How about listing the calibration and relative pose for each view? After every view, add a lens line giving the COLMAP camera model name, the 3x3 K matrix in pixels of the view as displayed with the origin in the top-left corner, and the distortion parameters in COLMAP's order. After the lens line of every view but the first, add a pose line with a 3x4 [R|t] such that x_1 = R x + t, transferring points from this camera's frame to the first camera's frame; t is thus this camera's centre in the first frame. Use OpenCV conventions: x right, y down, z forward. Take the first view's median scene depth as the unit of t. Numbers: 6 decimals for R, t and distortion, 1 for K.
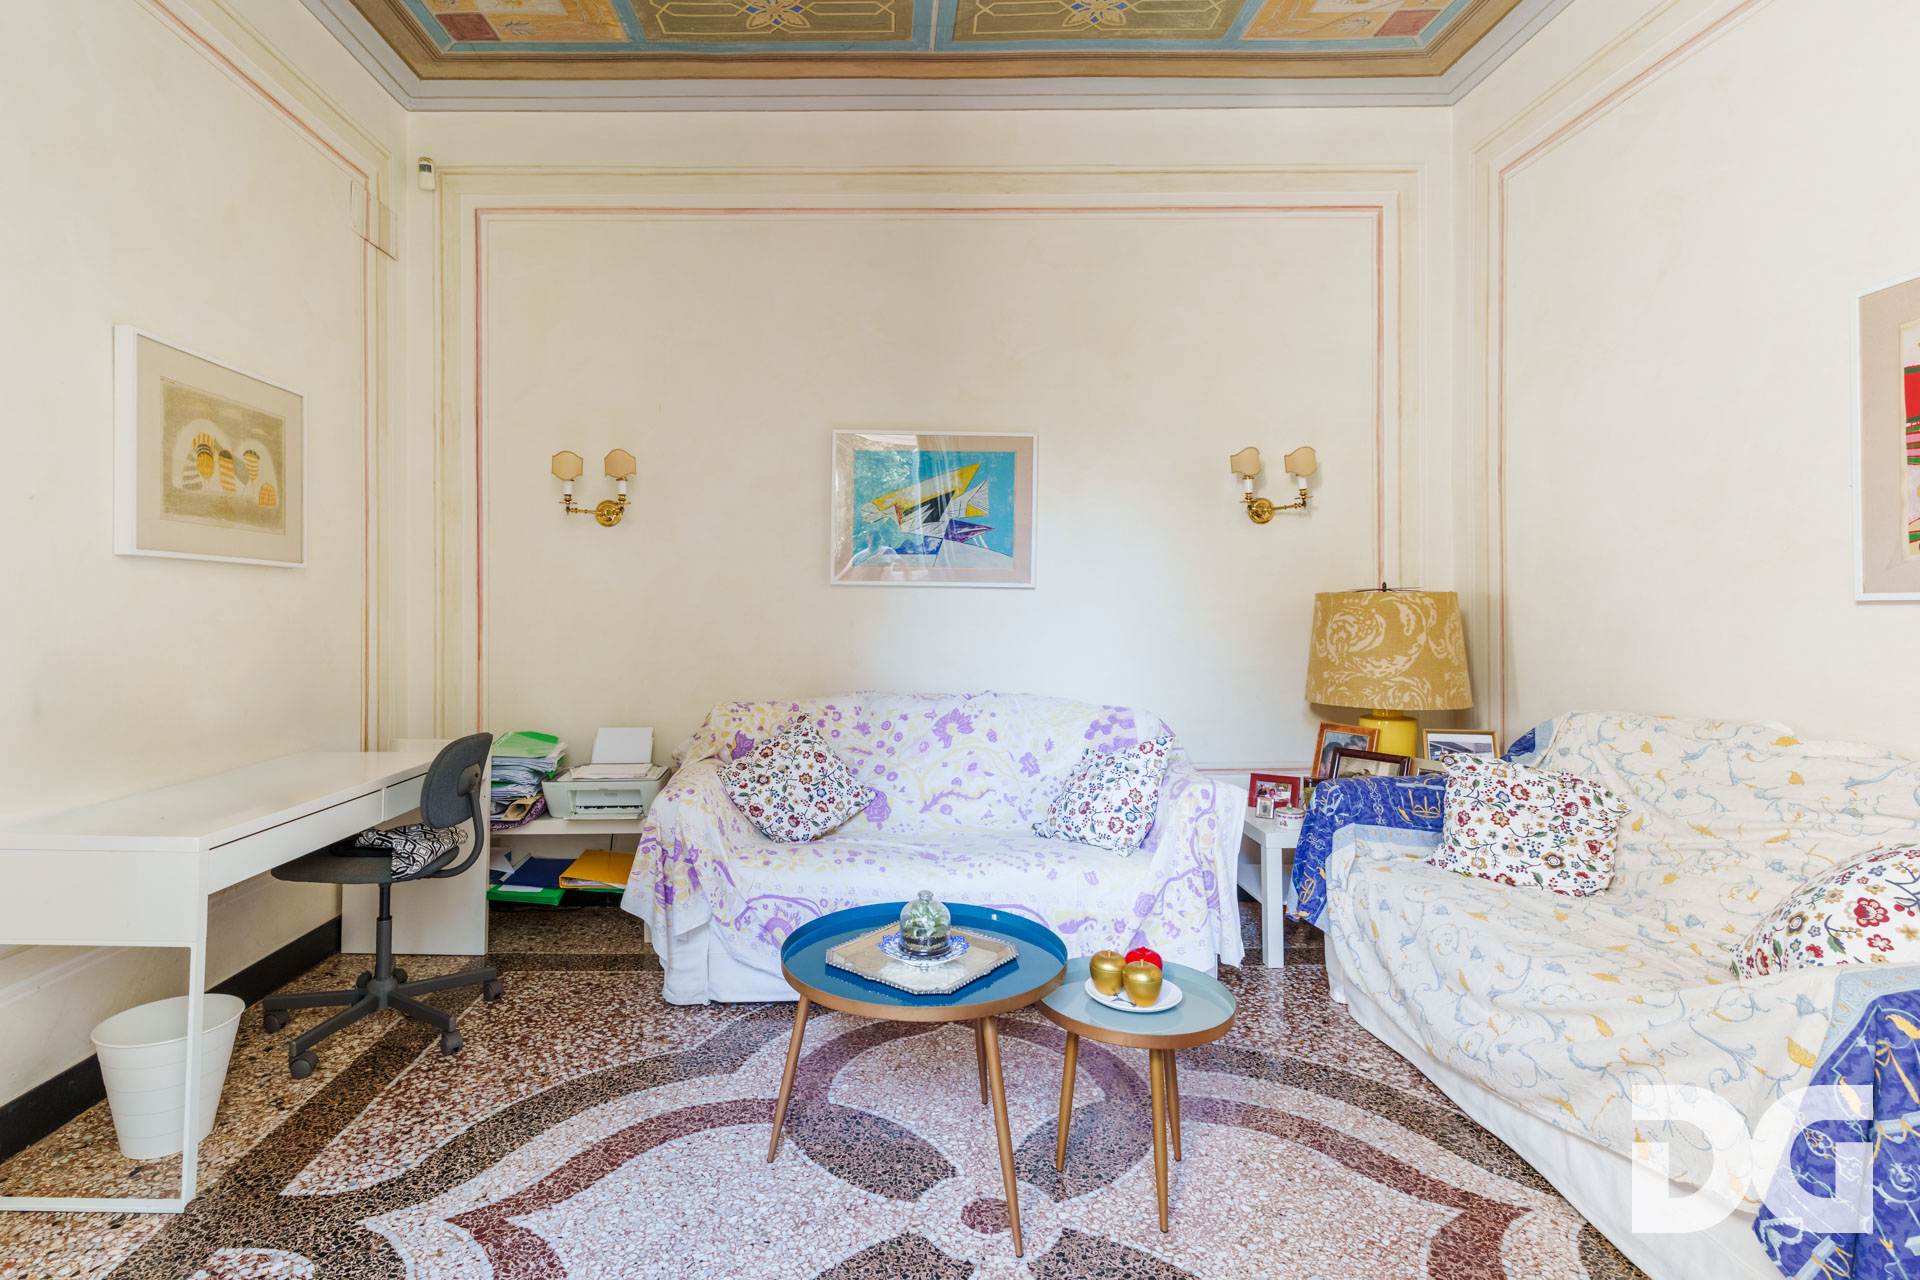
lens RADIAL K [[915.8, 0, 885.5], [0, 915.8, 629.3], [0, 0, 1]] dist [0.002006, 0.000257]
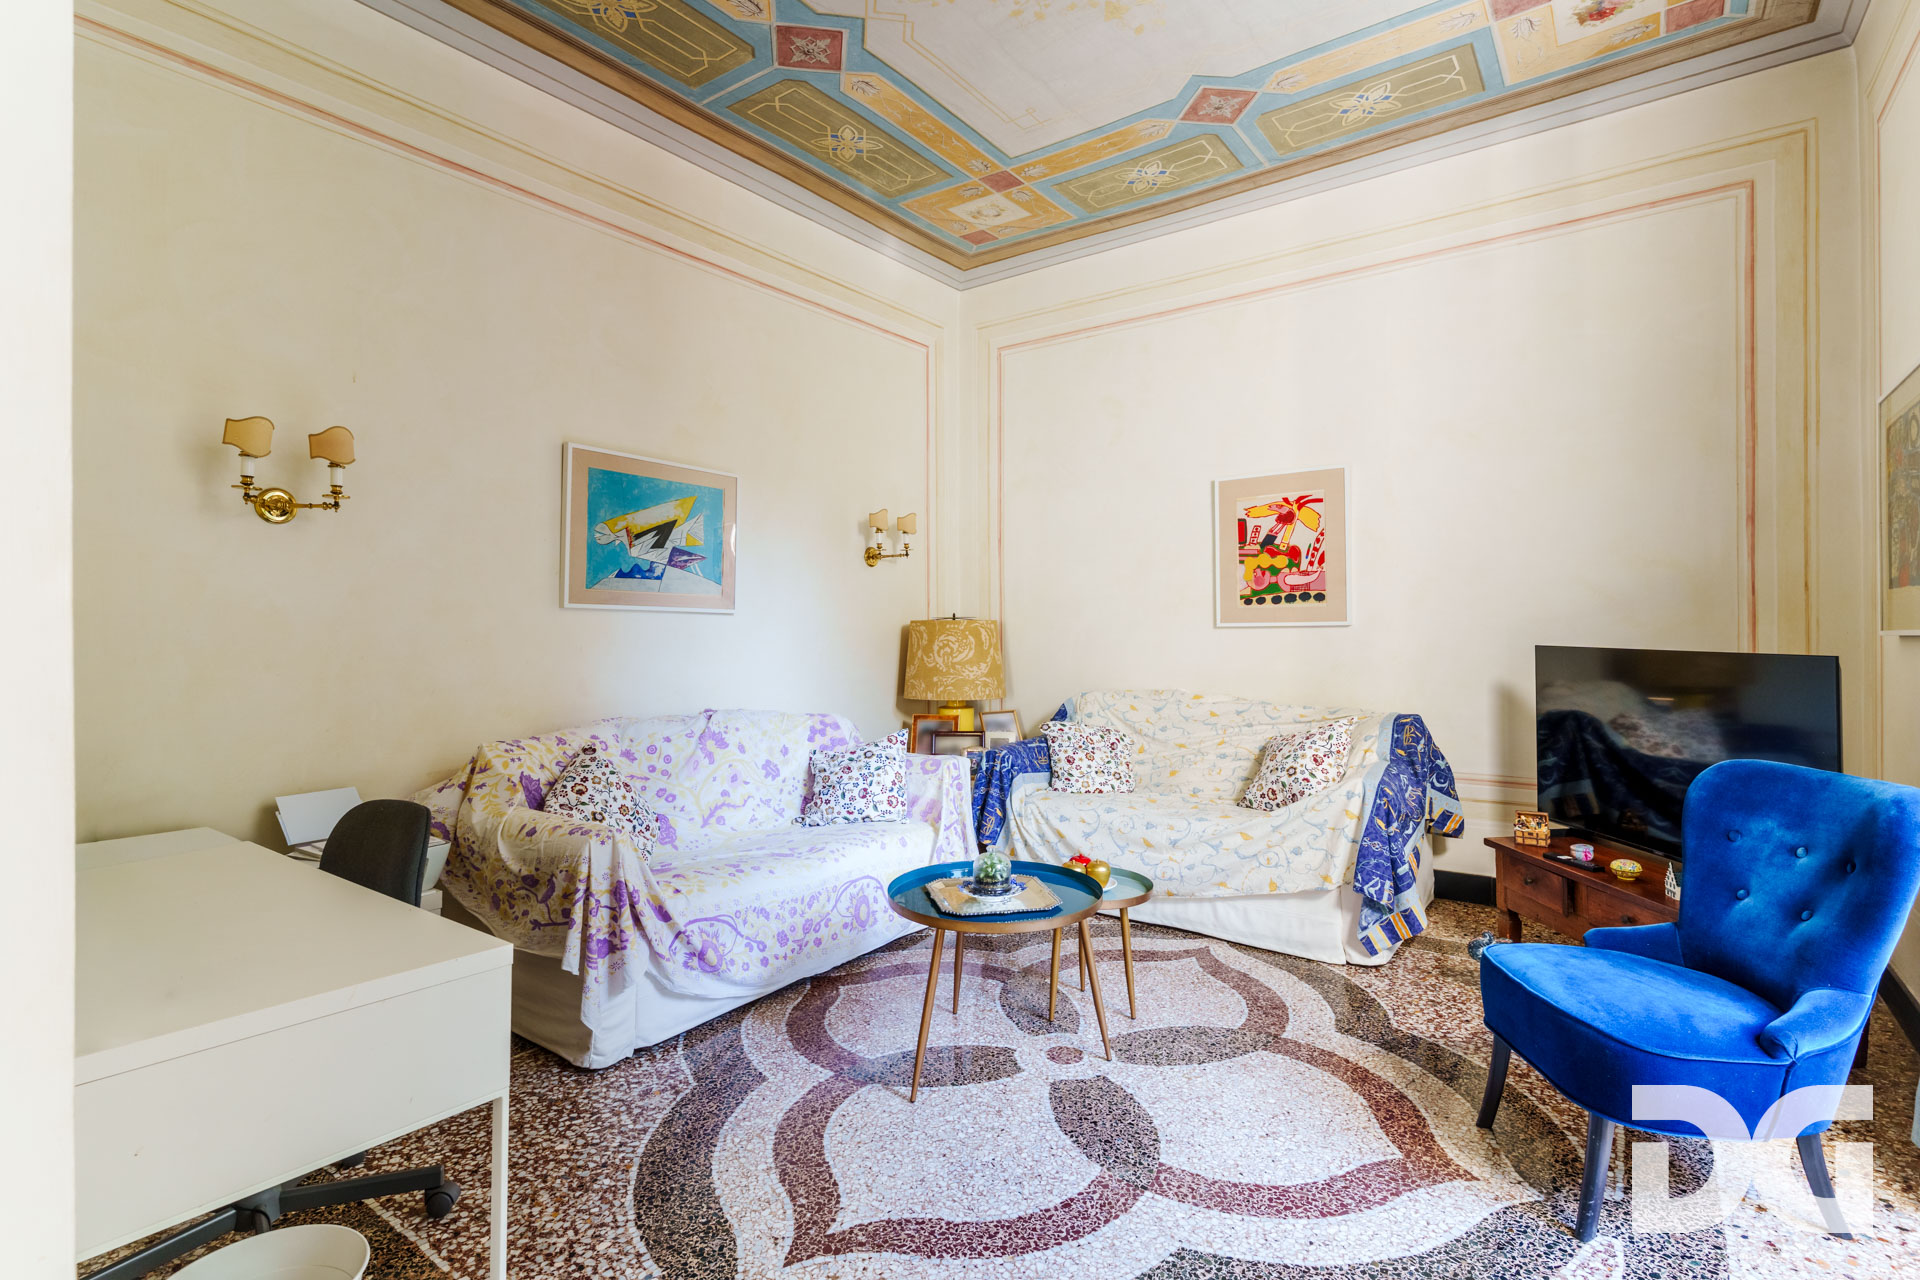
lens RADIAL K [[915.8, 0, 939.7], [0, 915.8, 638.4], [0, 0, 1]] dist [0.002006, 0.000257]
pose [[0.612296, -0.009374, 0.790573, -0.623099], [0.019730, 0.999799, -0.003426, -0.006988], [-0.790382, 0.017696, 0.612358, 0.143222]]
